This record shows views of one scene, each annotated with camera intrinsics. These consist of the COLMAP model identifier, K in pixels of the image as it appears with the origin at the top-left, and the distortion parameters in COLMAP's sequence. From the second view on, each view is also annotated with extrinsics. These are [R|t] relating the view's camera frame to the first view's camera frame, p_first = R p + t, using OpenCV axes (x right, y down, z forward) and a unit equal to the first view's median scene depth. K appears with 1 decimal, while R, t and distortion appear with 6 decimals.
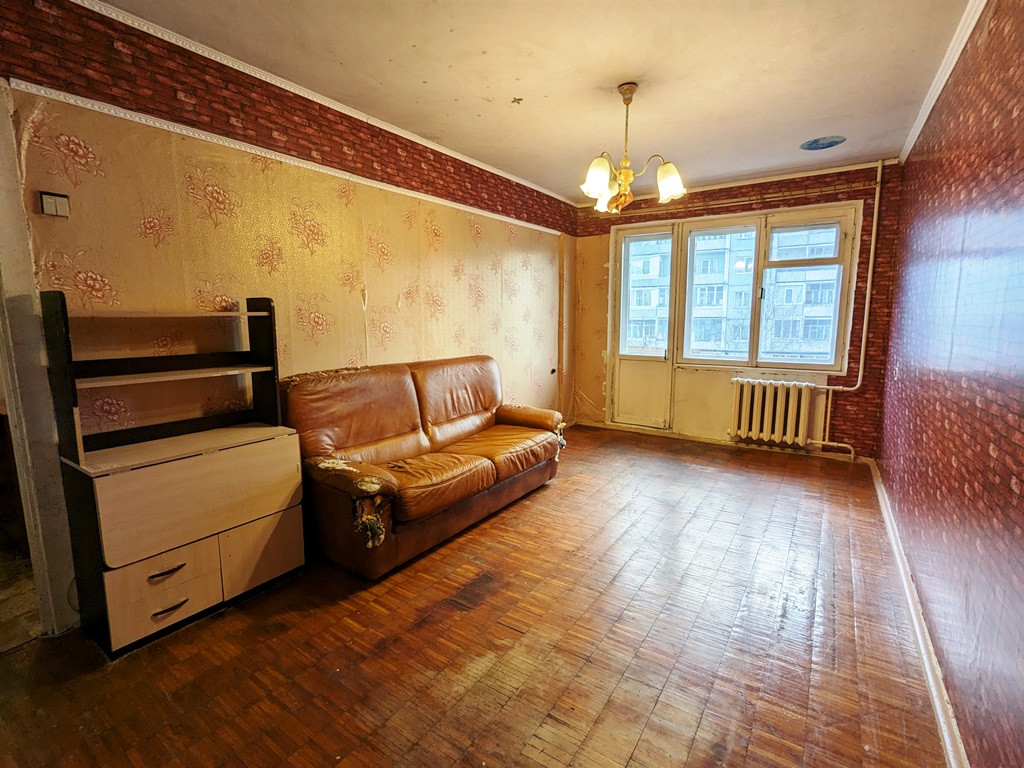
lens RADIAL K [[481.5, 0, 504.5], [0, 481.5, 380.4], [0, 0, 1]] dist [-0.003308, 0.000317]
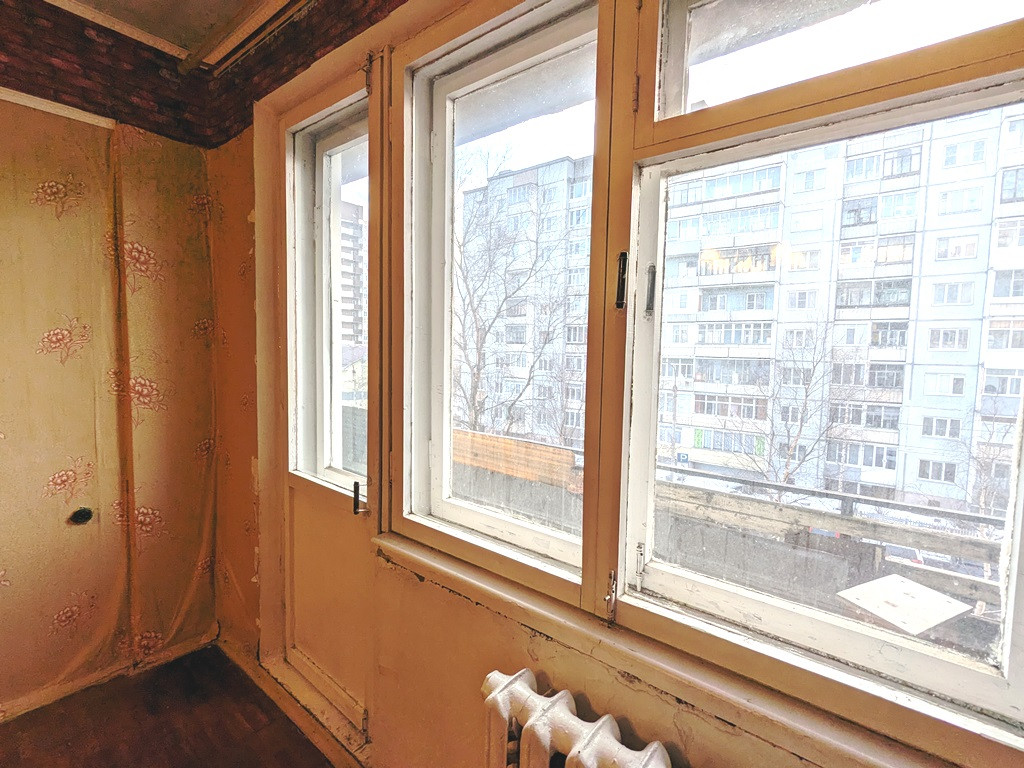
lens RADIAL K [[481.5, 0, 519.9], [0, 481.5, 385.7], [0, 0, 1]] dist [-0.003308, 0.000317]
pose [[0.996576, 0.035916, -0.074468, 0.070528], [-0.039974, 0.997755, -0.053739, -0.017876], [0.072371, 0.056532, 0.995774, 0.109150]]
